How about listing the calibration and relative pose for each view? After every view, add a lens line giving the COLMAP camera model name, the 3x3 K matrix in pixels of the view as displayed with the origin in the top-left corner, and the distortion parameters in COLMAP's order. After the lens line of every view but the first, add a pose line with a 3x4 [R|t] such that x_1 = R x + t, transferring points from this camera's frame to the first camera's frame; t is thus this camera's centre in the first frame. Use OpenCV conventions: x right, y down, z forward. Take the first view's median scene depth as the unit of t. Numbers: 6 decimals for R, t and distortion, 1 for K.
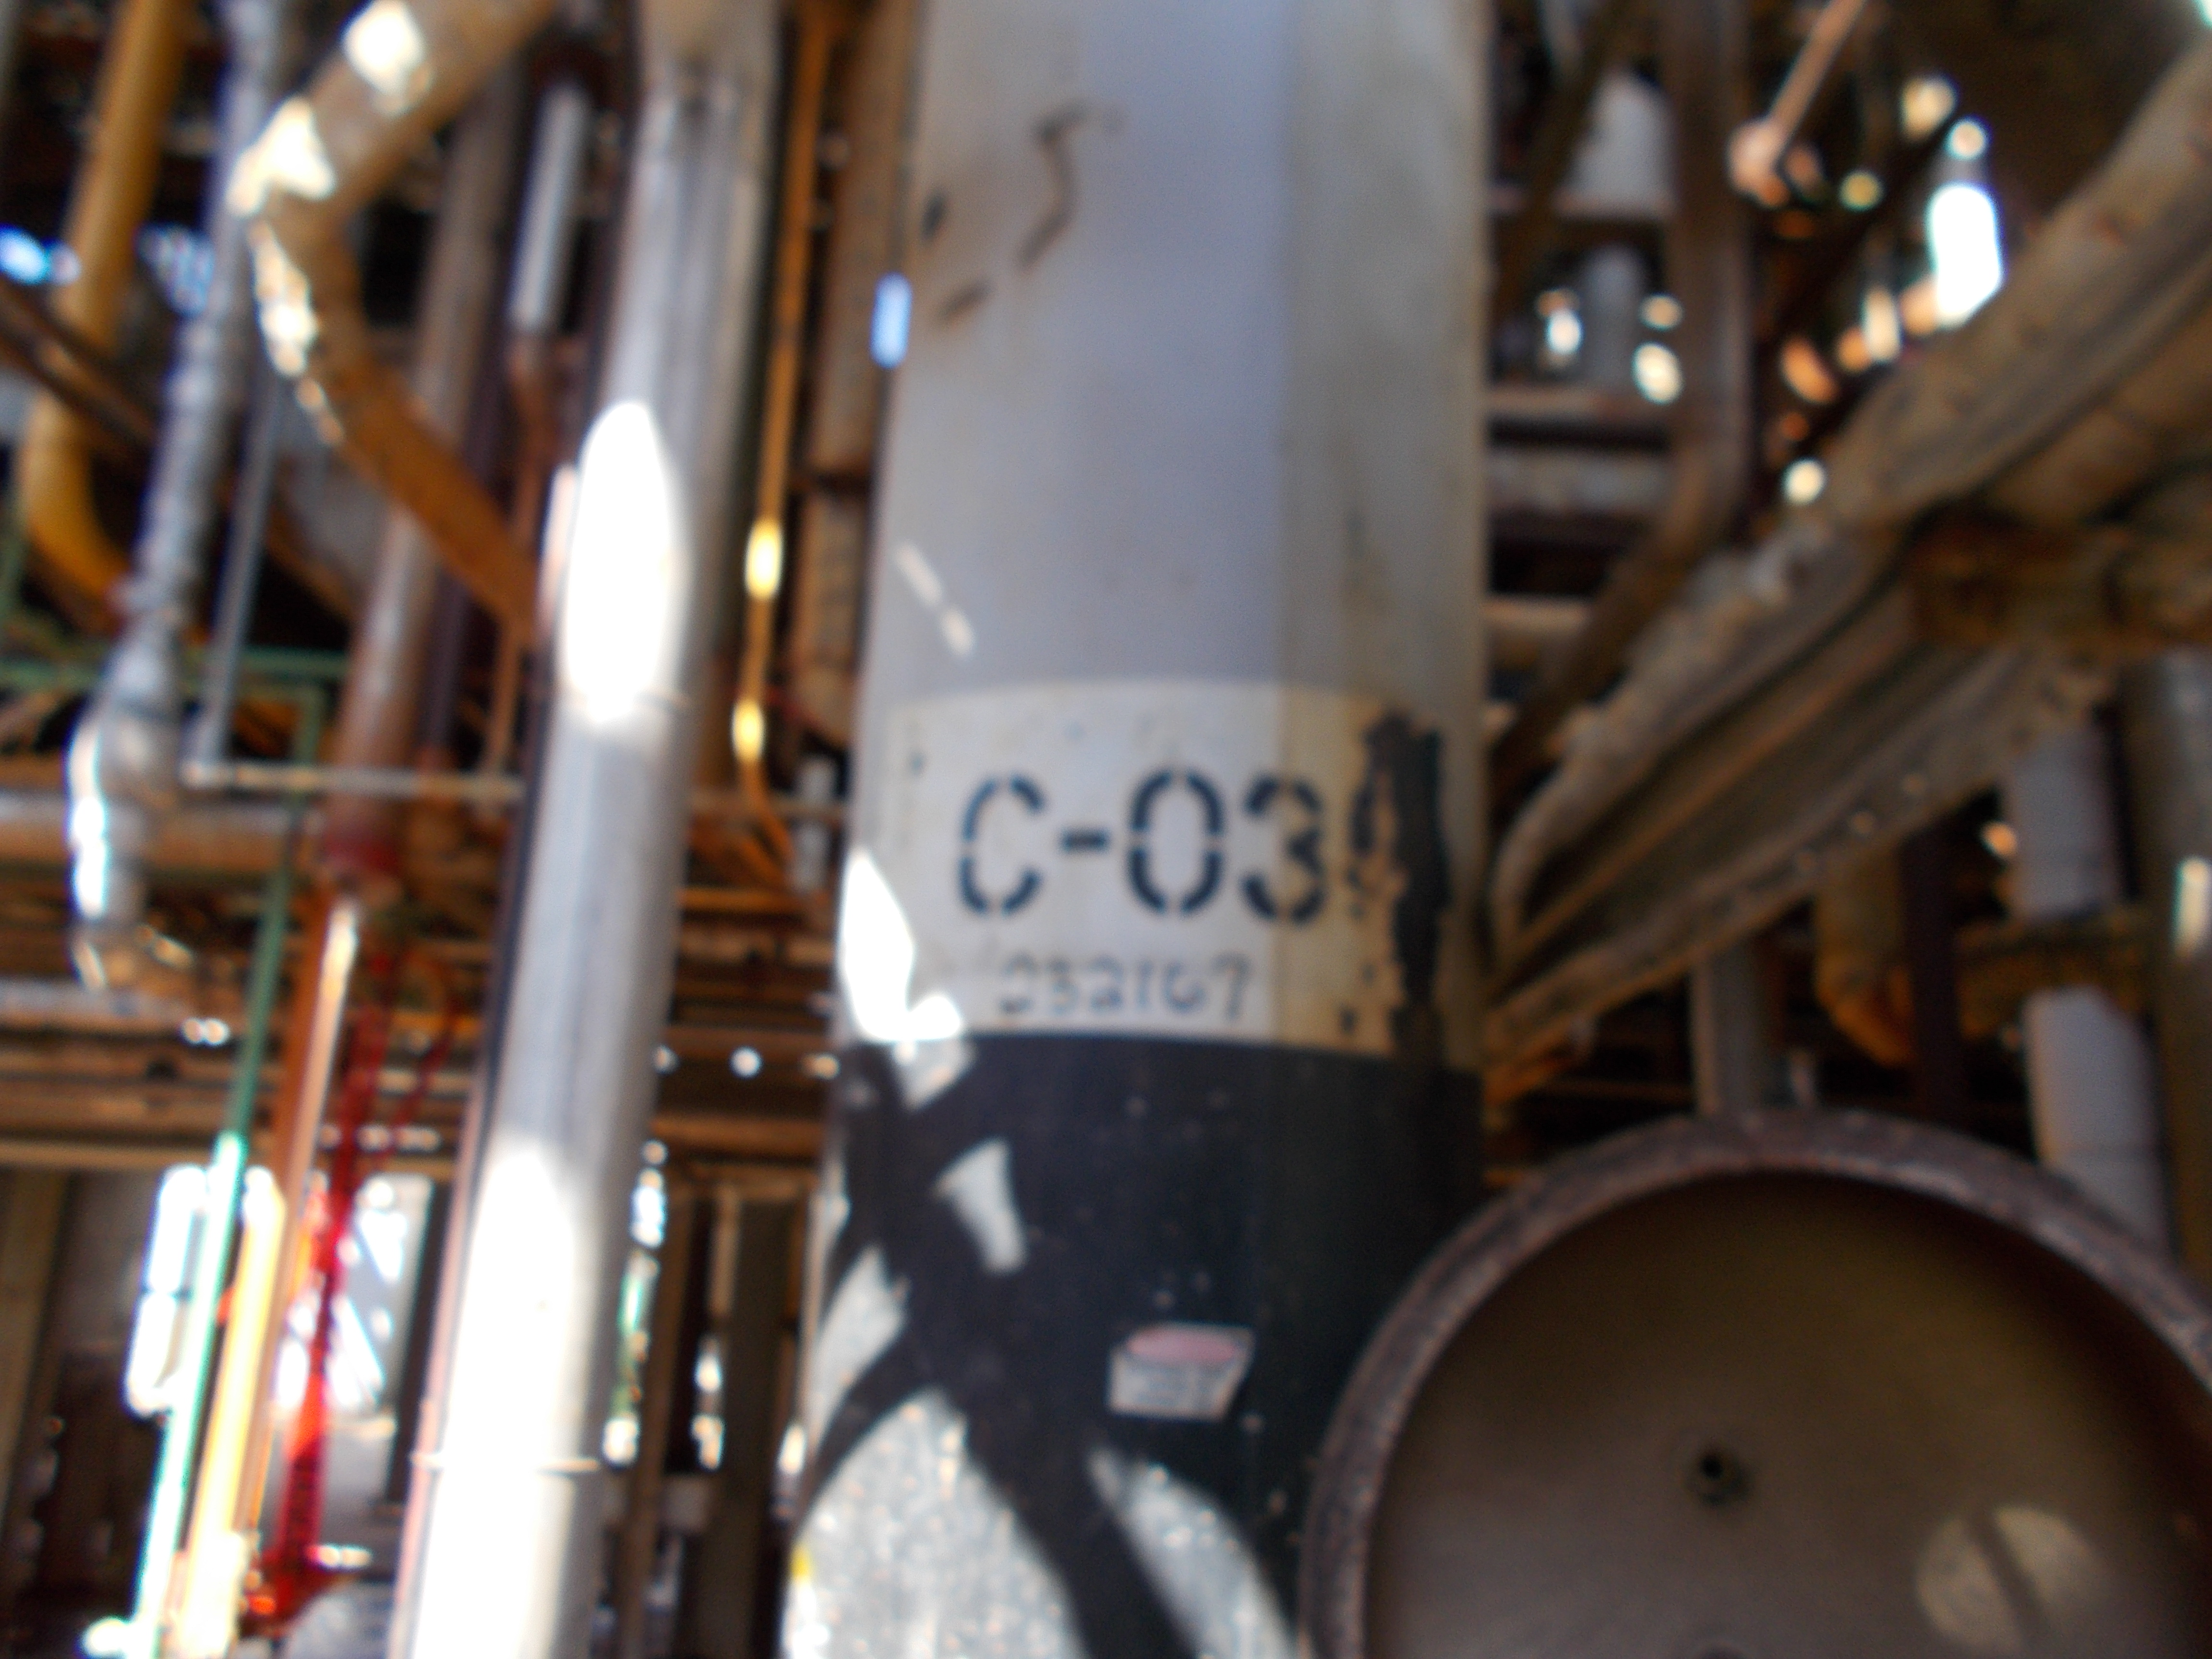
lens RADIAL K [[1685.4, 0, 1106.0], [0, 1685.4, 829.5], [0, 0, 1]] dist [-0.001452, 0.002994]
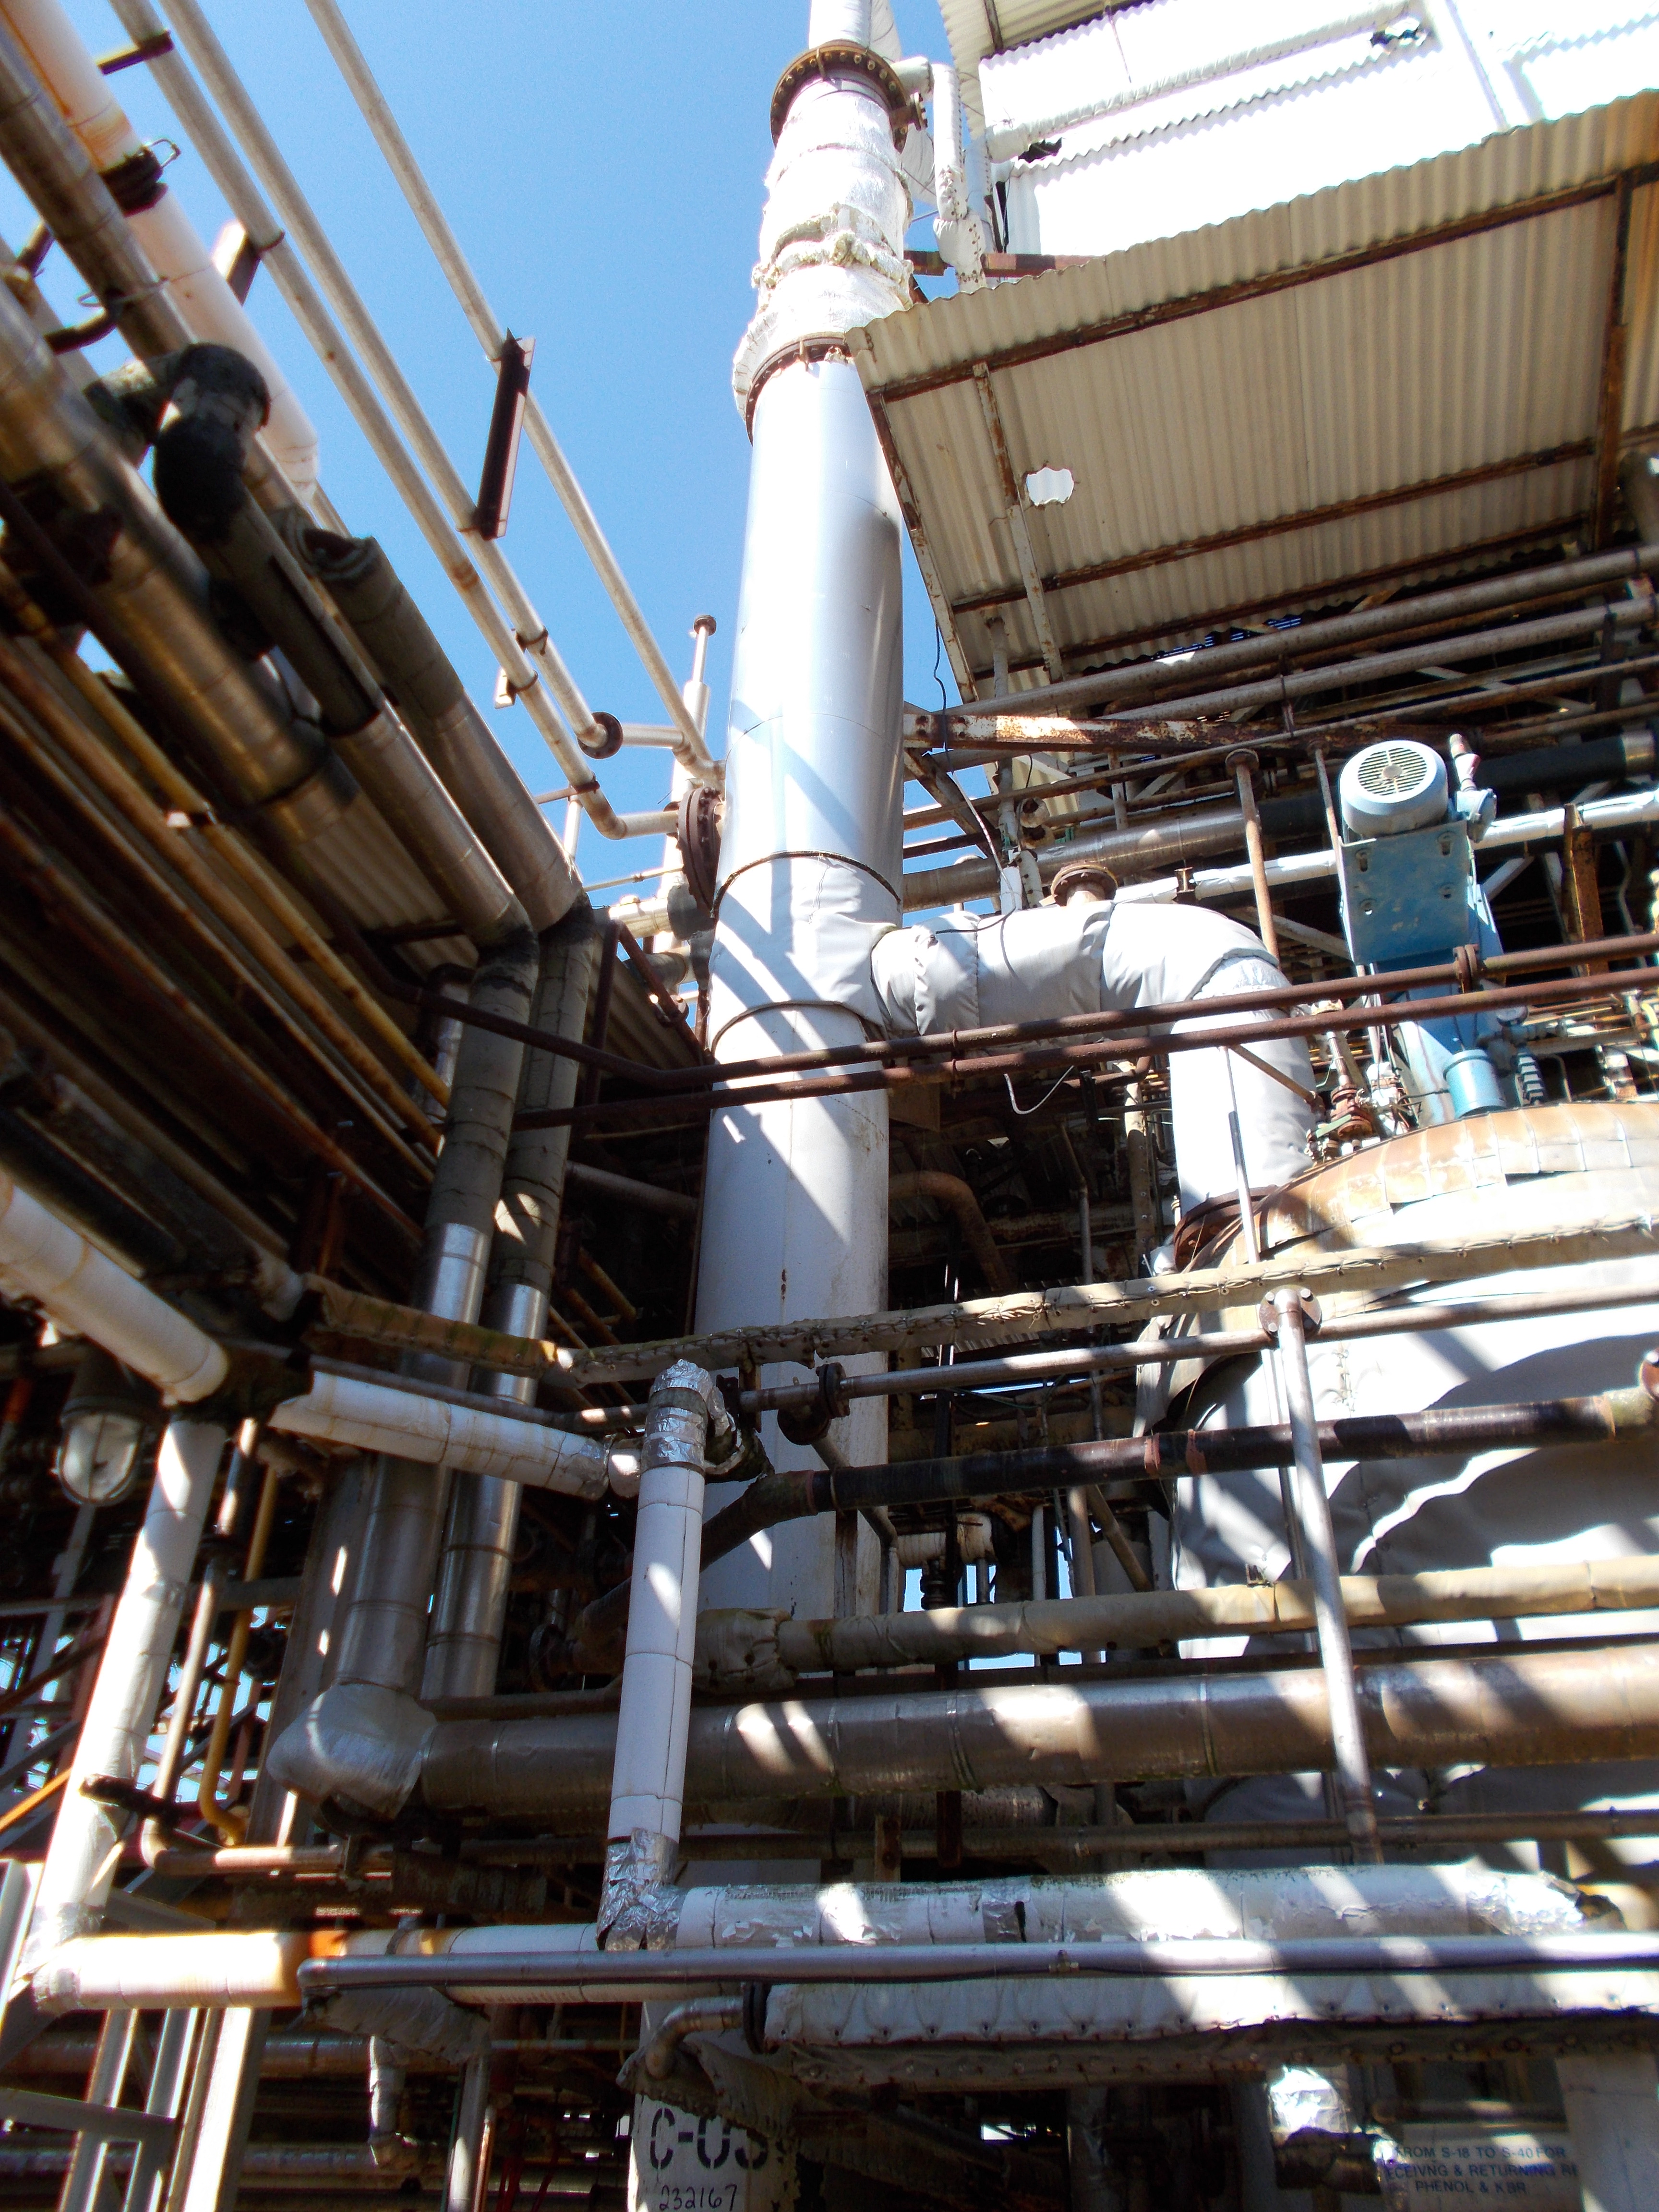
lens RADIAL K [[1685.5, 0, 832.0], [0, 1685.5, 1112.0], [0, 0, 1]] dist [-0.004283, 0.009214]
pose [[0.953435, -0.193374, -0.231450, 1.231207], [0.098786, 0.925301, -0.366140, -0.535354], [0.284963, 0.326227, 0.901317, -2.093071]]
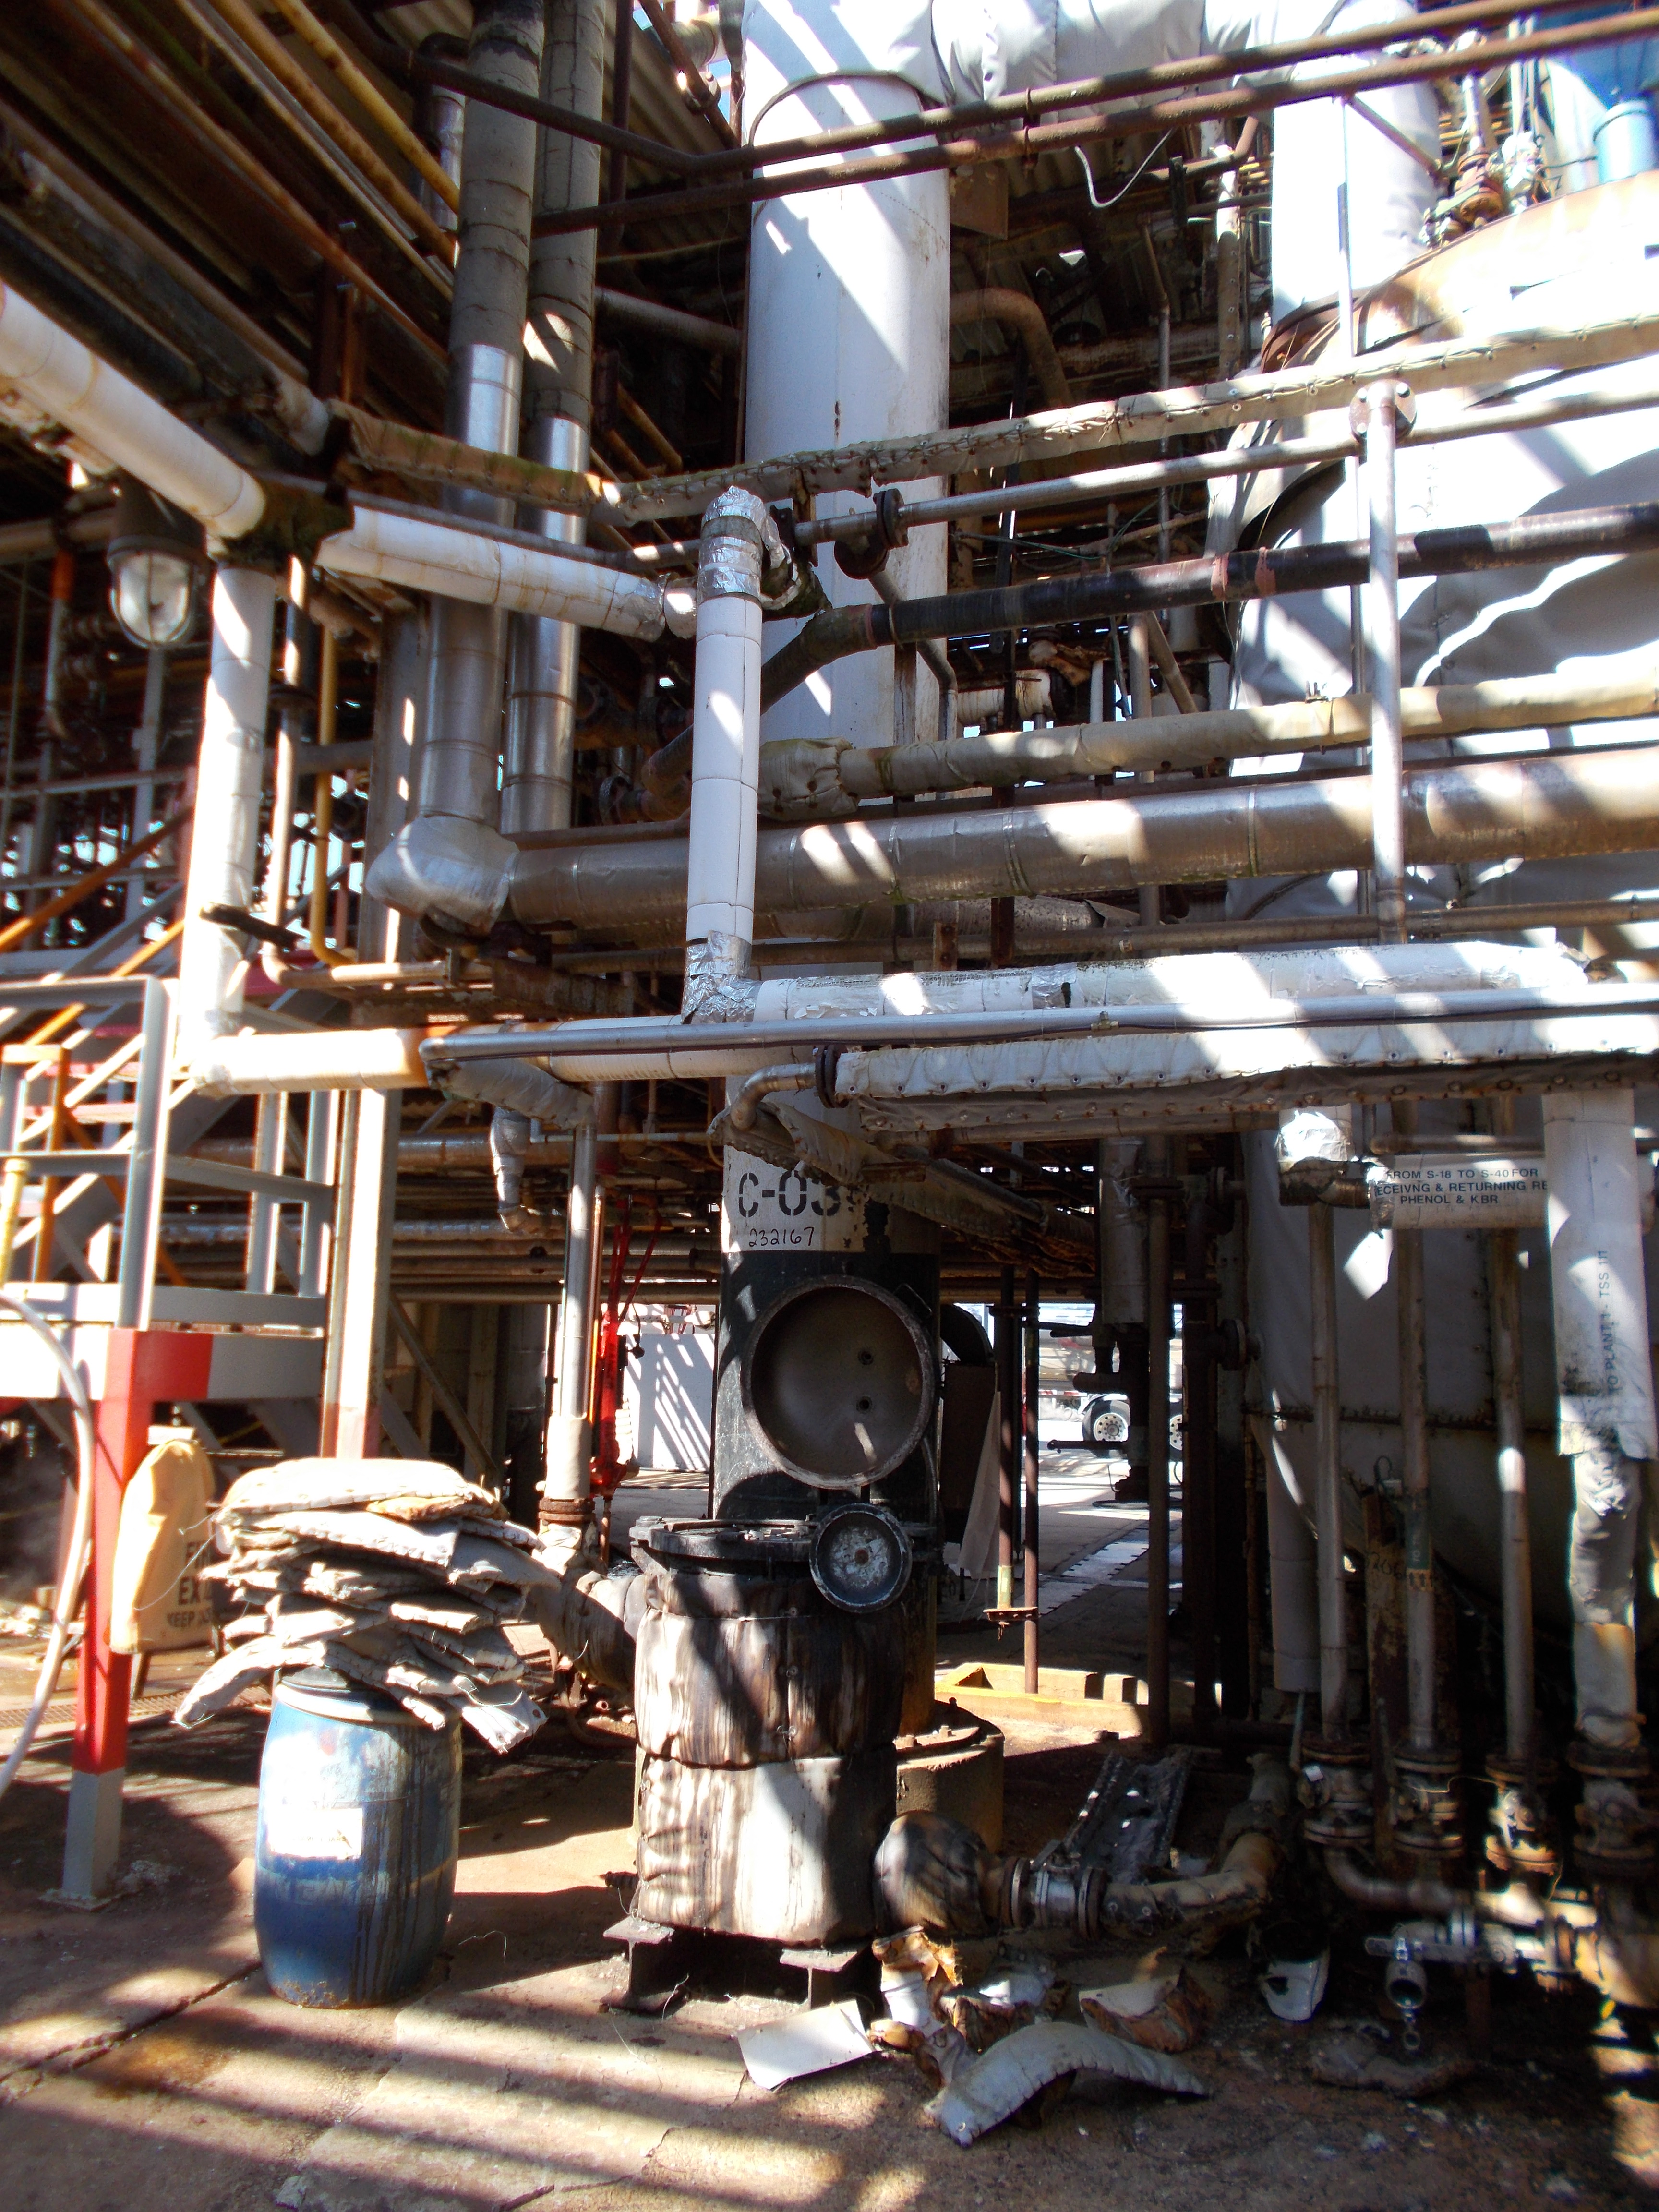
lens RADIAL K [[1685.4, 0, 829.5], [0, 1685.4, 1106.0], [0, 0, 1]] dist [-0.001452, 0.002994]
pose [[0.941489, -0.076813, -0.328173, 1.214022], [0.109047, 0.990735, 0.080947, -0.423816], [0.318915, -0.111997, 0.941143, -2.091610]]
